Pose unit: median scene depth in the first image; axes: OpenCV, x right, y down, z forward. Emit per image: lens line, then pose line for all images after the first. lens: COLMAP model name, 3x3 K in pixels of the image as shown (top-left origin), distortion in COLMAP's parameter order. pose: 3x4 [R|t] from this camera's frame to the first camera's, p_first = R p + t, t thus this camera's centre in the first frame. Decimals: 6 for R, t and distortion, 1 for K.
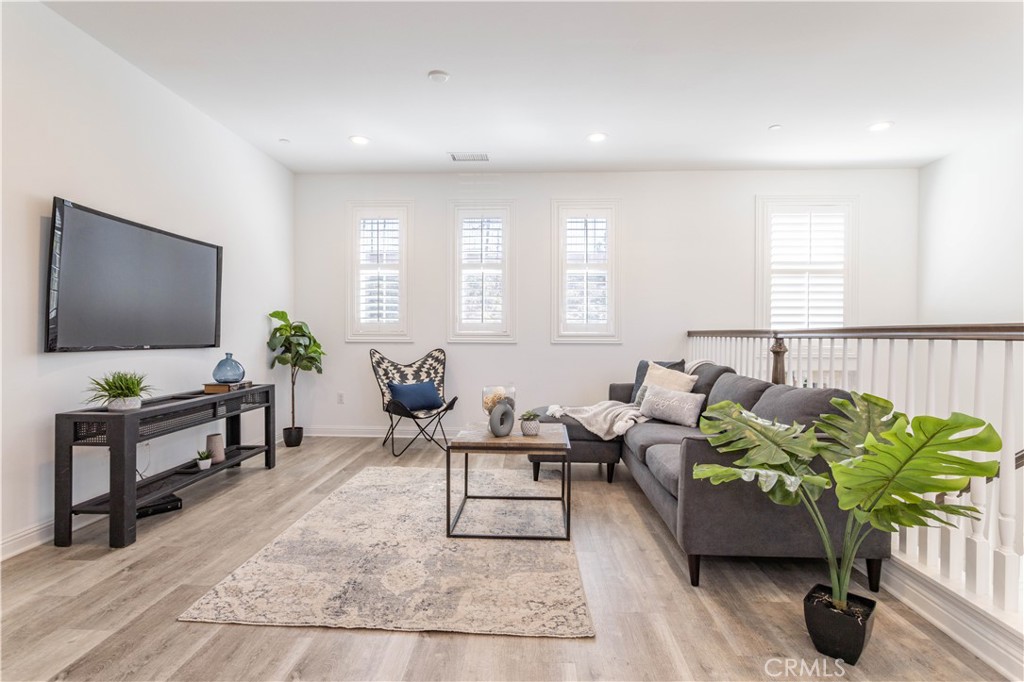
lens RADIAL K [[503.3, 0, 510.7], [0, 503.3, 340.1], [0, 0, 1]] dist [-0.014170, 0.002006]
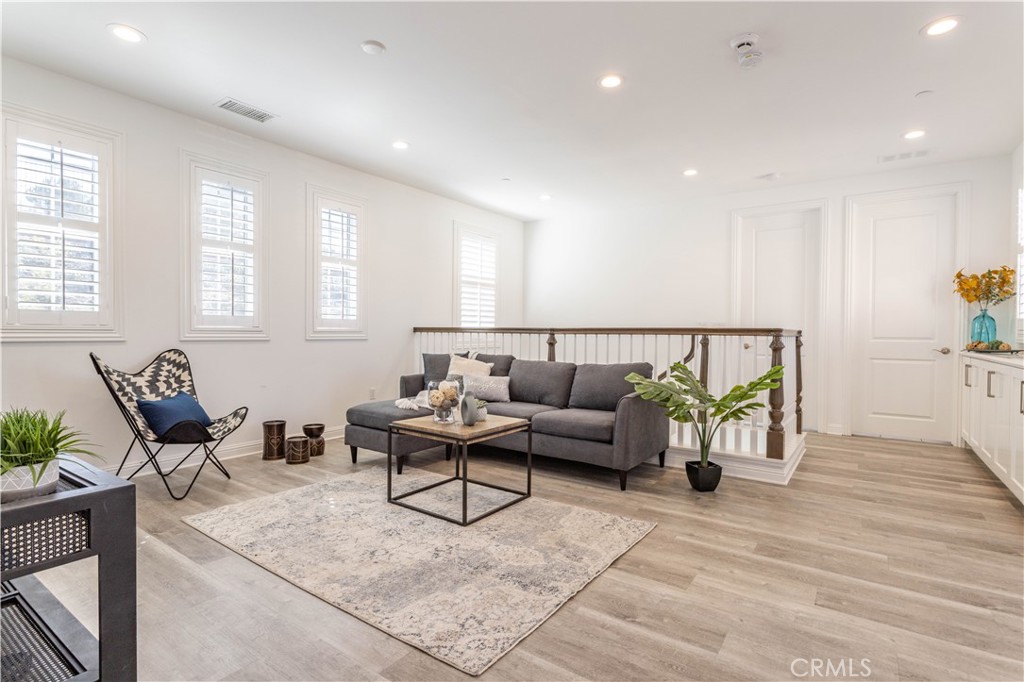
lens RADIAL K [[503.3, 0, 515.0], [0, 503.3, 339.9], [0, 0, 1]] dist [-0.014170, 0.002006]
pose [[0.539232, -0.013730, 0.842046, -0.773292], [0.003188, 0.999893, 0.014262, -0.007895], [-0.842152, -0.005006, 0.539218, 0.288801]]
